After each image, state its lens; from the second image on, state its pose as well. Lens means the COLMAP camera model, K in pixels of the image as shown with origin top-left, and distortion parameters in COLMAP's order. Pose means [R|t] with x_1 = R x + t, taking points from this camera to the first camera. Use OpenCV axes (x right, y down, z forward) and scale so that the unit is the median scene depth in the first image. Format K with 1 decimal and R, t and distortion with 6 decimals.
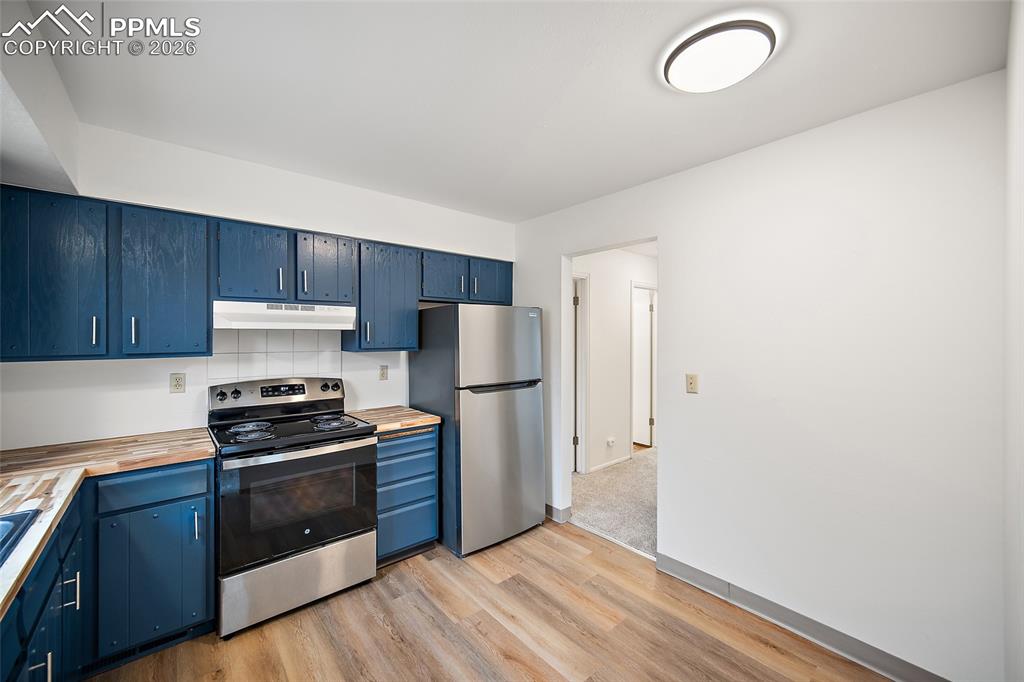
lens RADIAL K [[403.4, 0, 516.8], [0, 403.4, 336.5], [0, 0, 1]] dist [-0.000876, -0.000811]
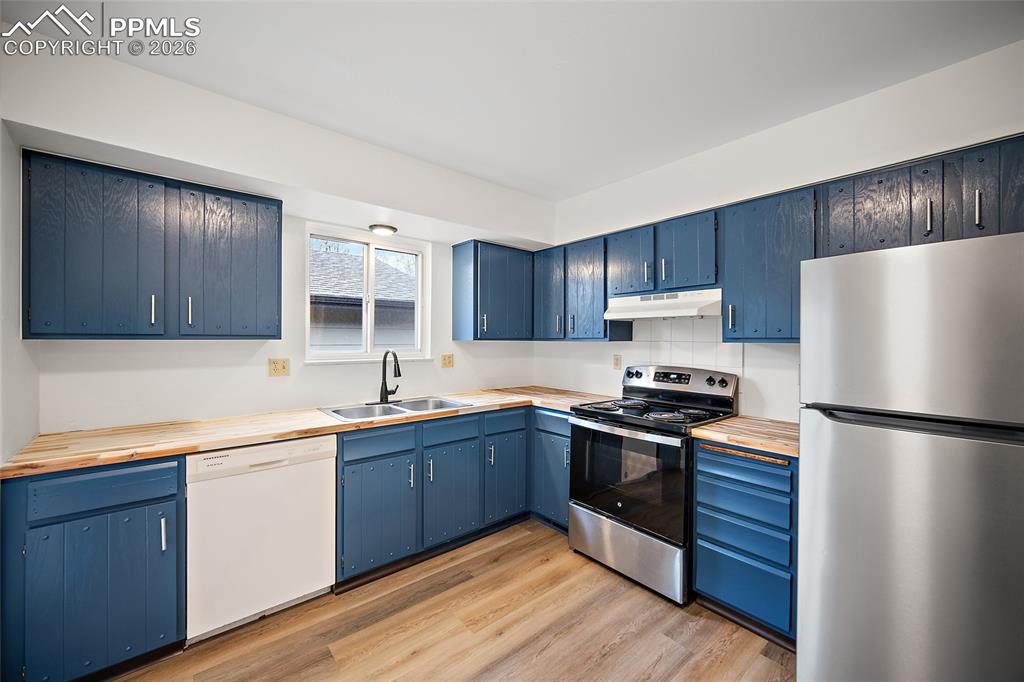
lens RADIAL K [[403.4, 0, 513.9], [0, 403.4, 340.0], [0, 0, 1]] dist [-0.000876, -0.000811]
pose [[-0.007778, 0.002522, -0.999967, 0.542528], [-0.005873, 0.999979, 0.002567, 0.042329], [0.999953, 0.005893, -0.007763, 0.707118]]
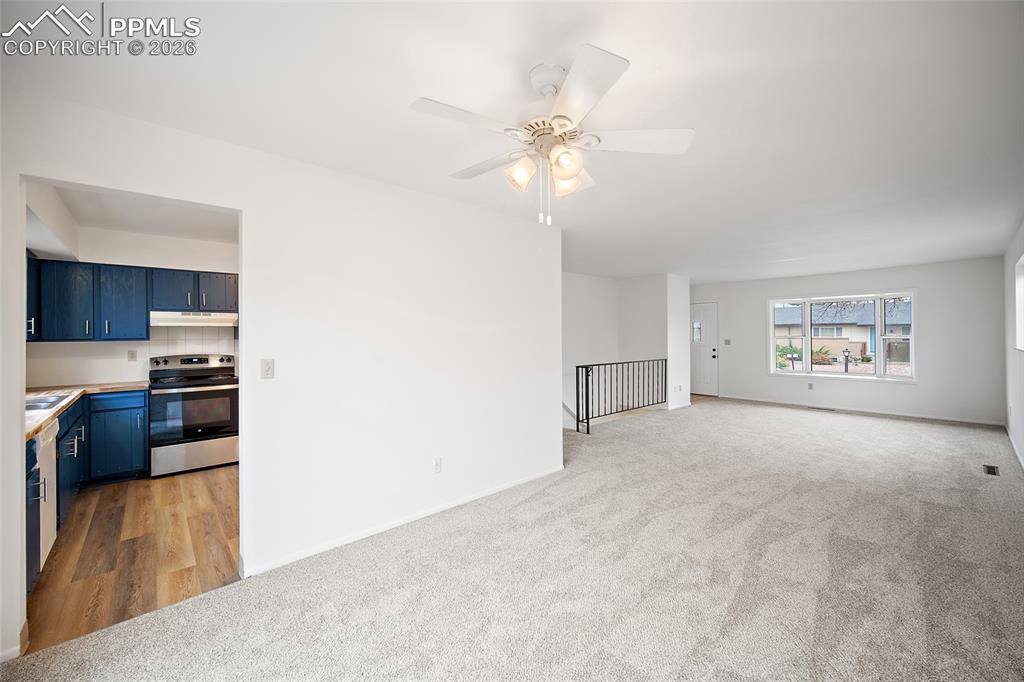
lens RADIAL K [[403.4, 0, 512.7], [0, 403.4, 335.1], [0, 0, 1]] dist [-0.000876, -0.000811]
pose [[0.999846, -0.008165, 0.015537, 0.928447], [0.008192, 0.999965, -0.001705, 0.040506], [-0.015522, 0.001833, 0.999878, -0.927711]]
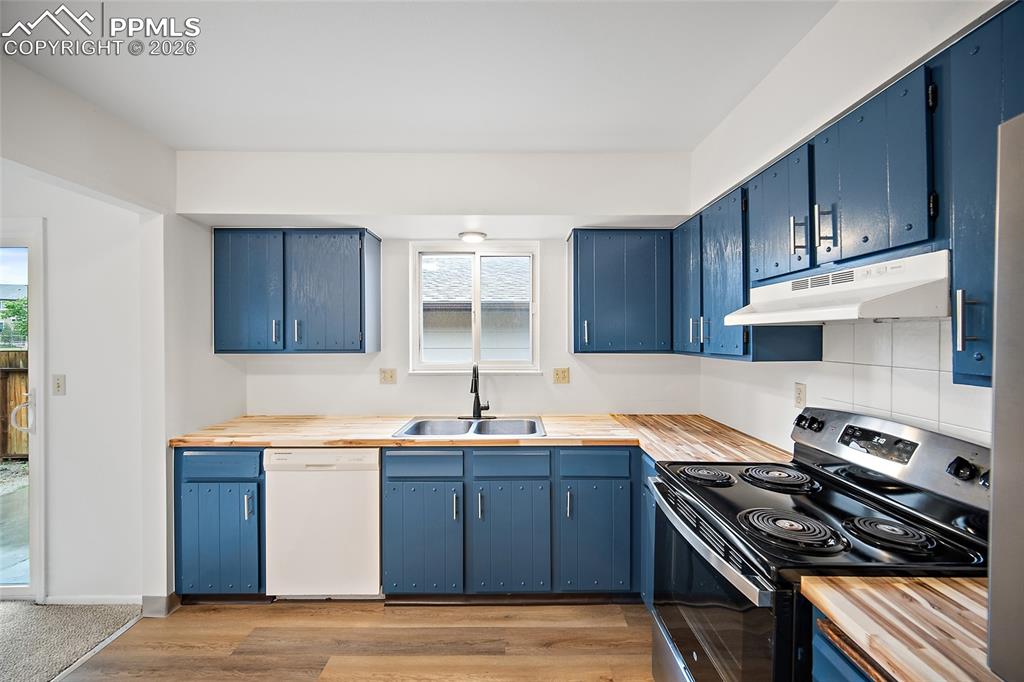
lens RADIAL K [[403.4, 0, 514.9], [0, 403.4, 336.6], [0, 0, 1]] dist [-0.000876, -0.000811]
pose [[-0.653635, 0.001752, -0.756808, 0.116658], [0.000211, 0.999998, 0.002132, -0.000930], [0.756810, 0.001234, -0.653634, 1.162118]]
